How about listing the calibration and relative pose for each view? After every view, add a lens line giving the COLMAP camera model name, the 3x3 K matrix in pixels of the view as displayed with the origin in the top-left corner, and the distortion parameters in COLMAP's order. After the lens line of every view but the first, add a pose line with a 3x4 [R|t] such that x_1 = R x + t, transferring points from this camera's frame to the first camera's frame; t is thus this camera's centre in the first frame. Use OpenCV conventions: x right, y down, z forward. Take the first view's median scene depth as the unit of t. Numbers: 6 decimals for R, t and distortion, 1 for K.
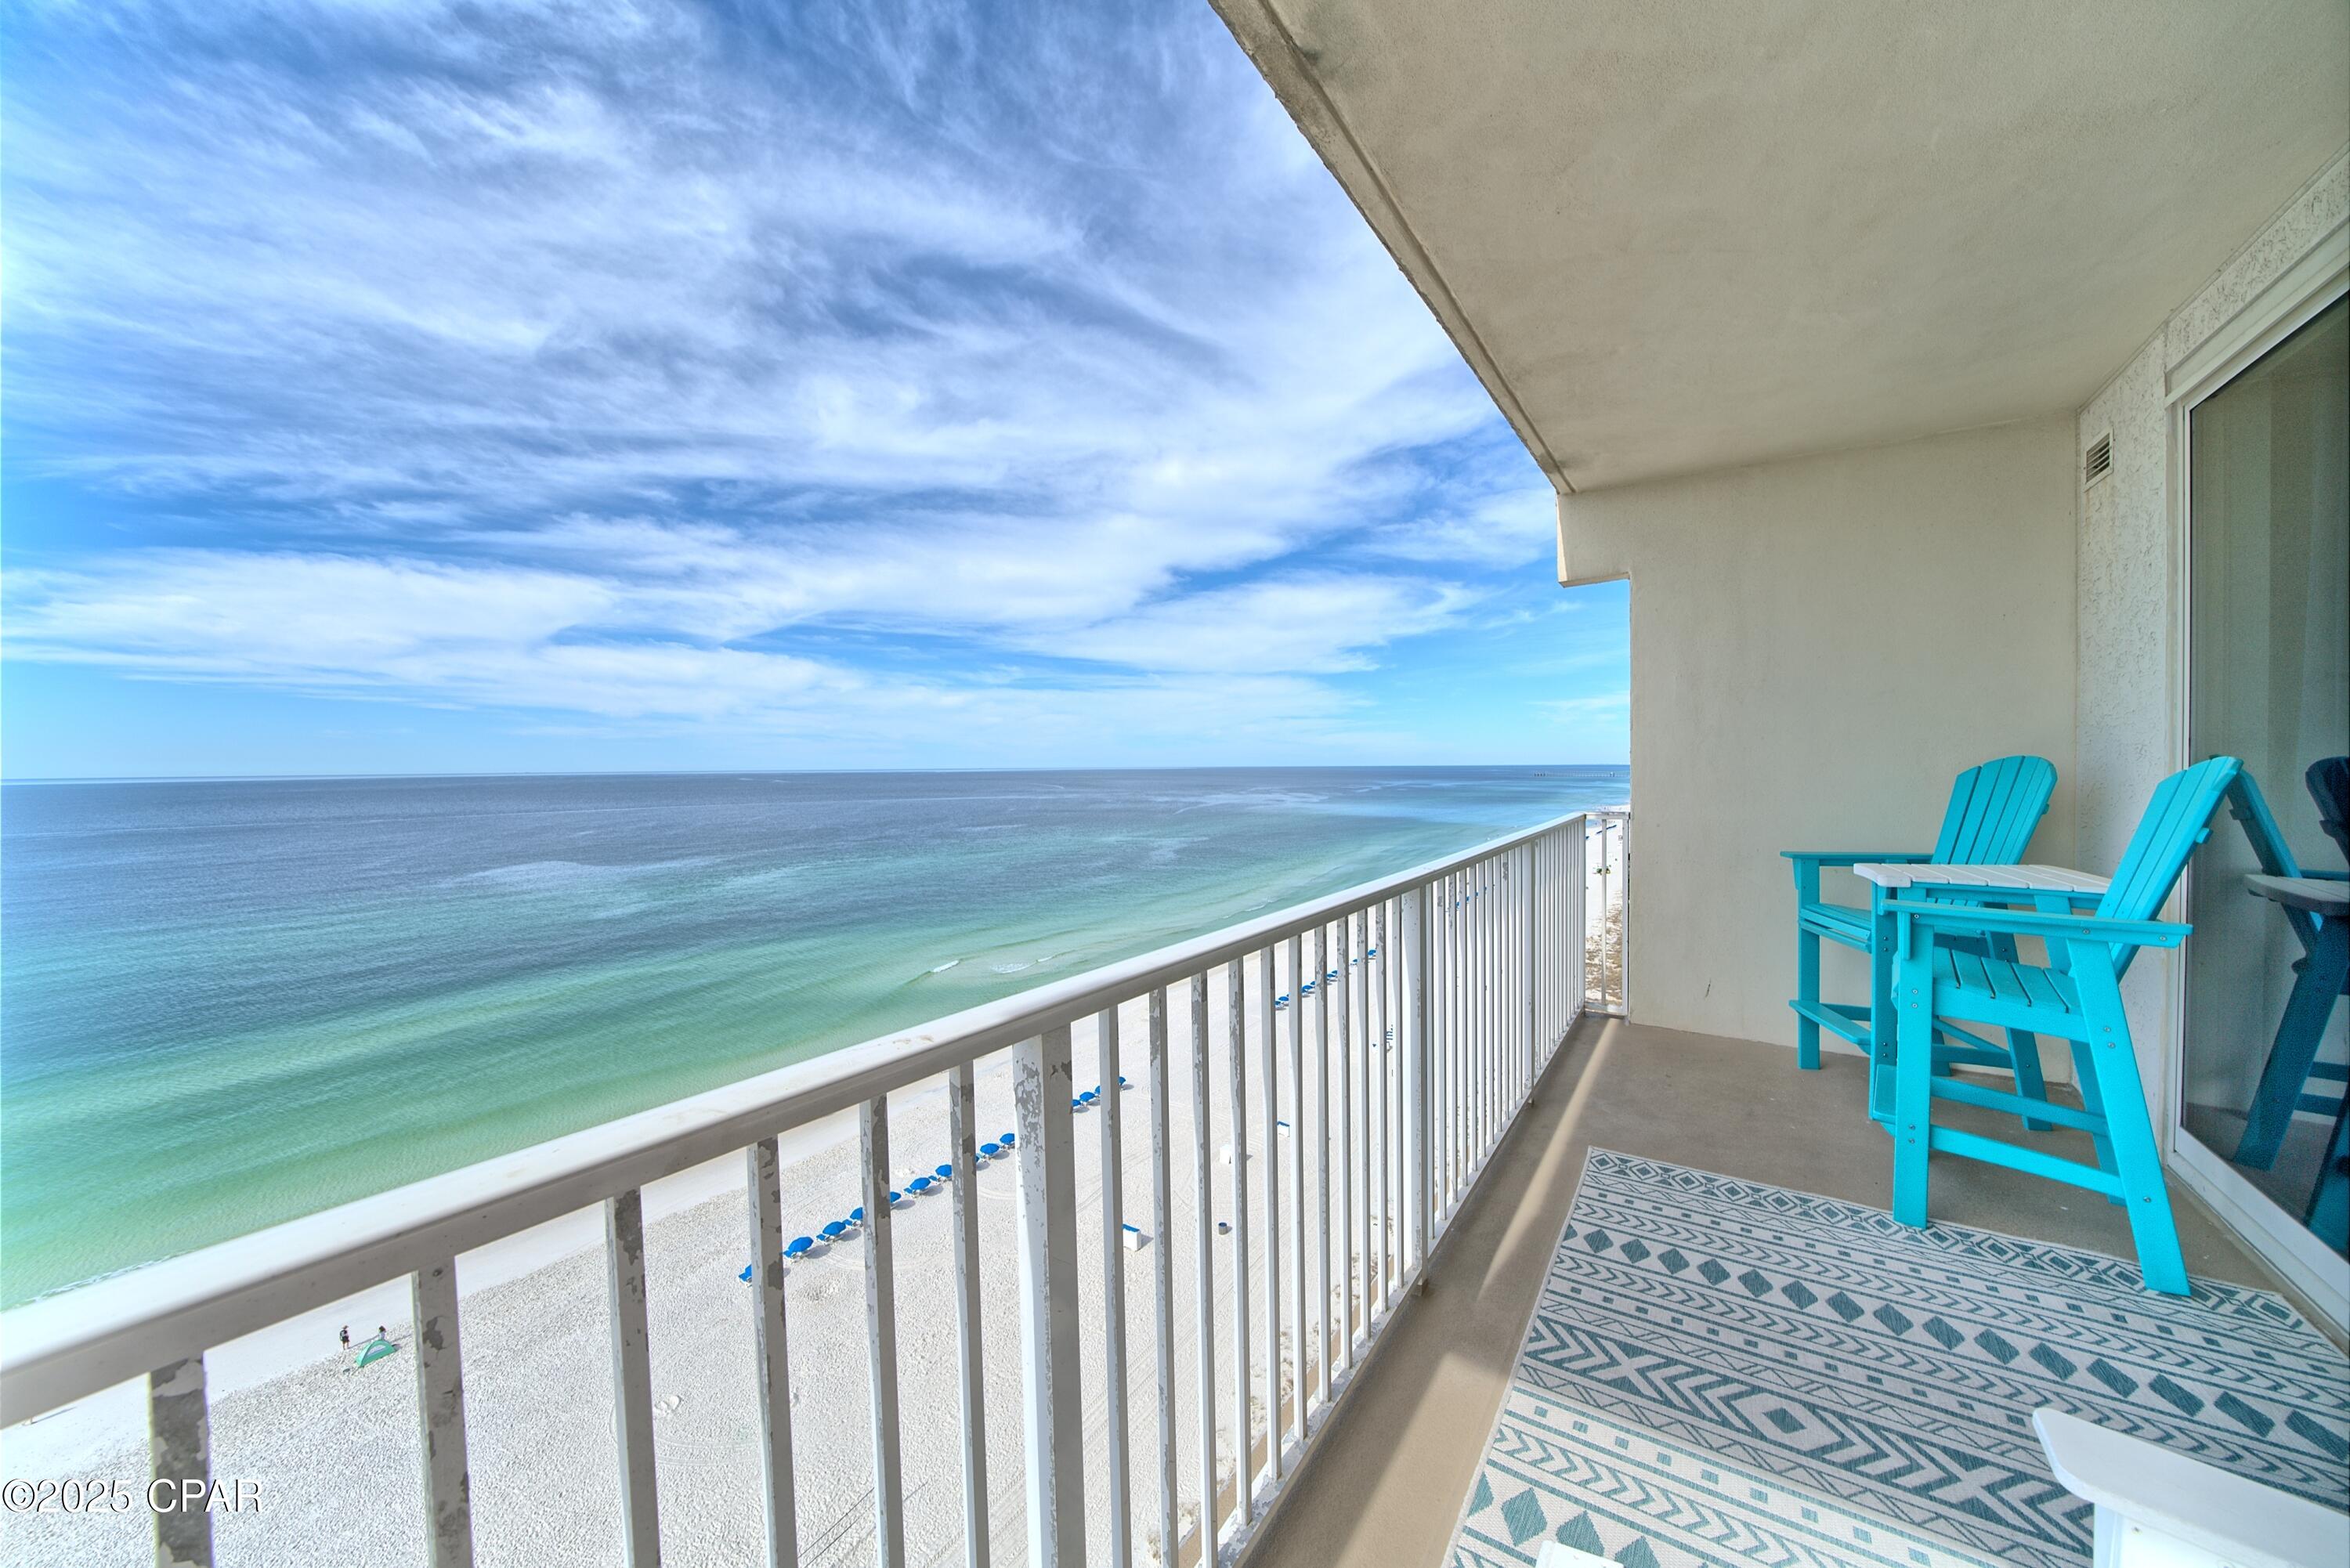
lens RADIAL K [[809.7, 0, 1175.3], [0, 809.7, 784.4], [0, 0, 1]] dist [-0.027715, 0.003391]
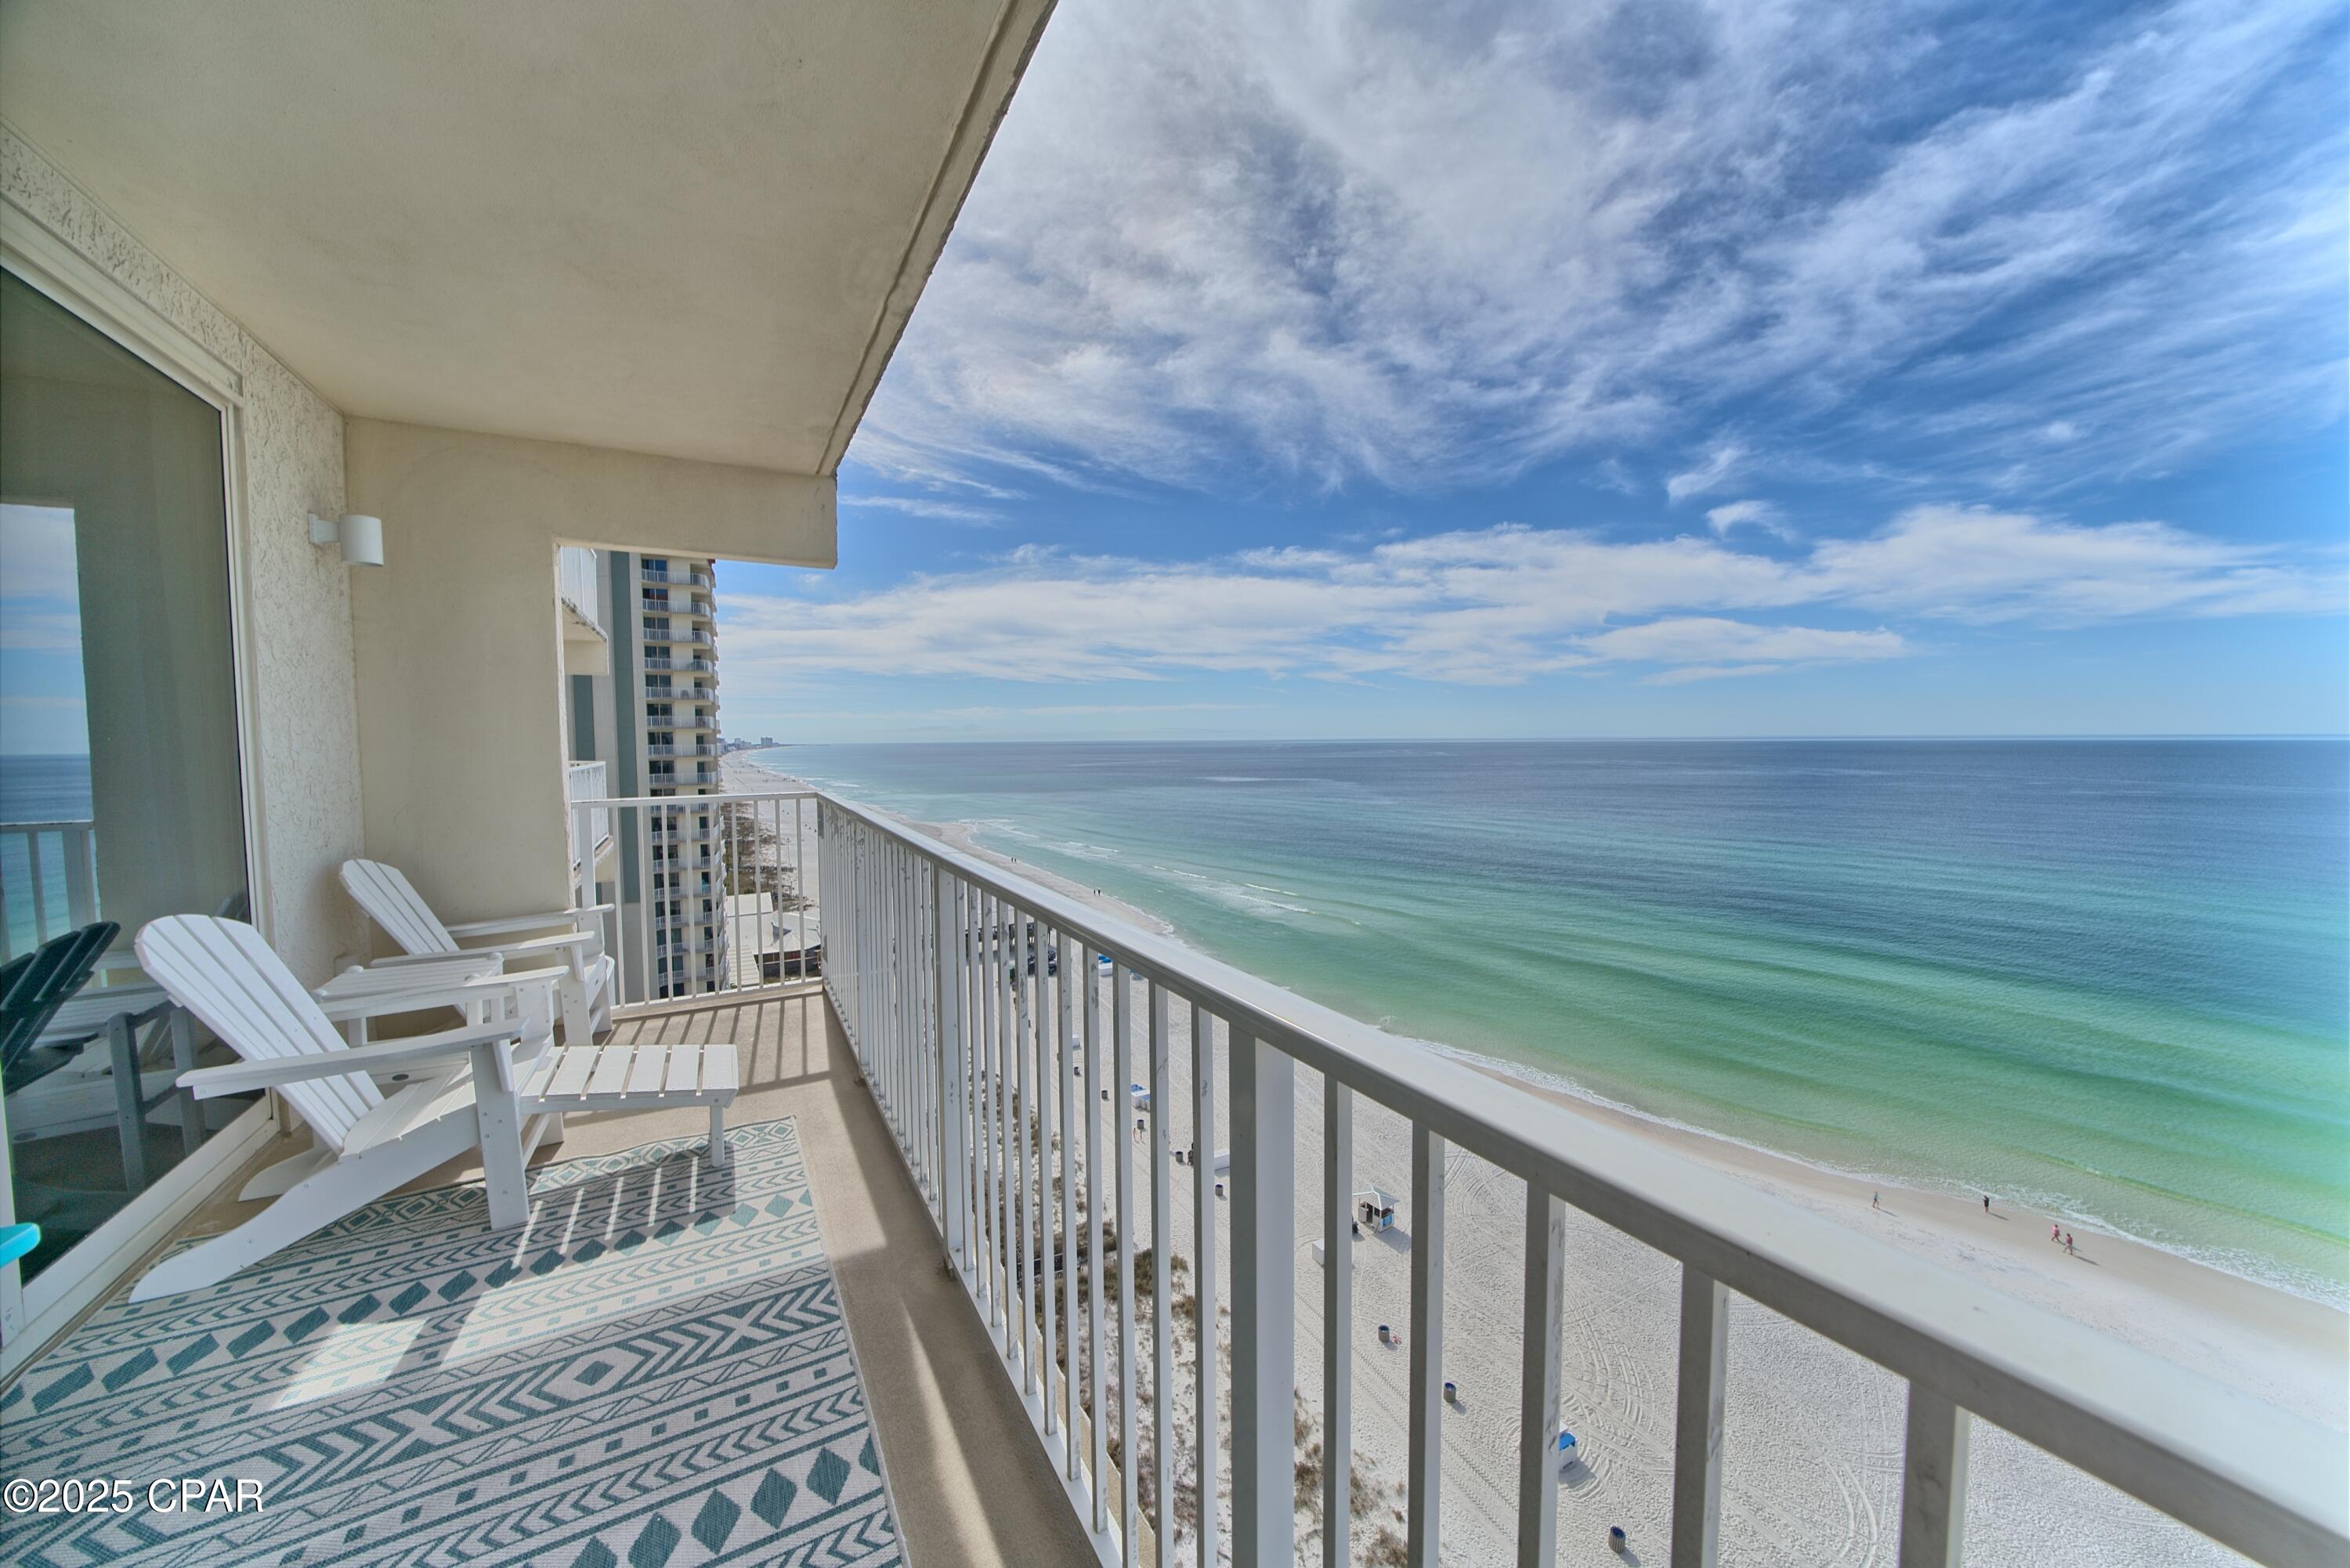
lens RADIAL K [[809.7, 0, 1174.7], [0, 809.7, 786.7], [0, 0, 1]] dist [-0.027715, 0.003391]
pose [[-0.427017, 0.051850, -0.902756, 1.179072], [0.000525, 0.998369, 0.057093, -0.029570], [0.904244, 0.023906, -0.426347, 1.856469]]
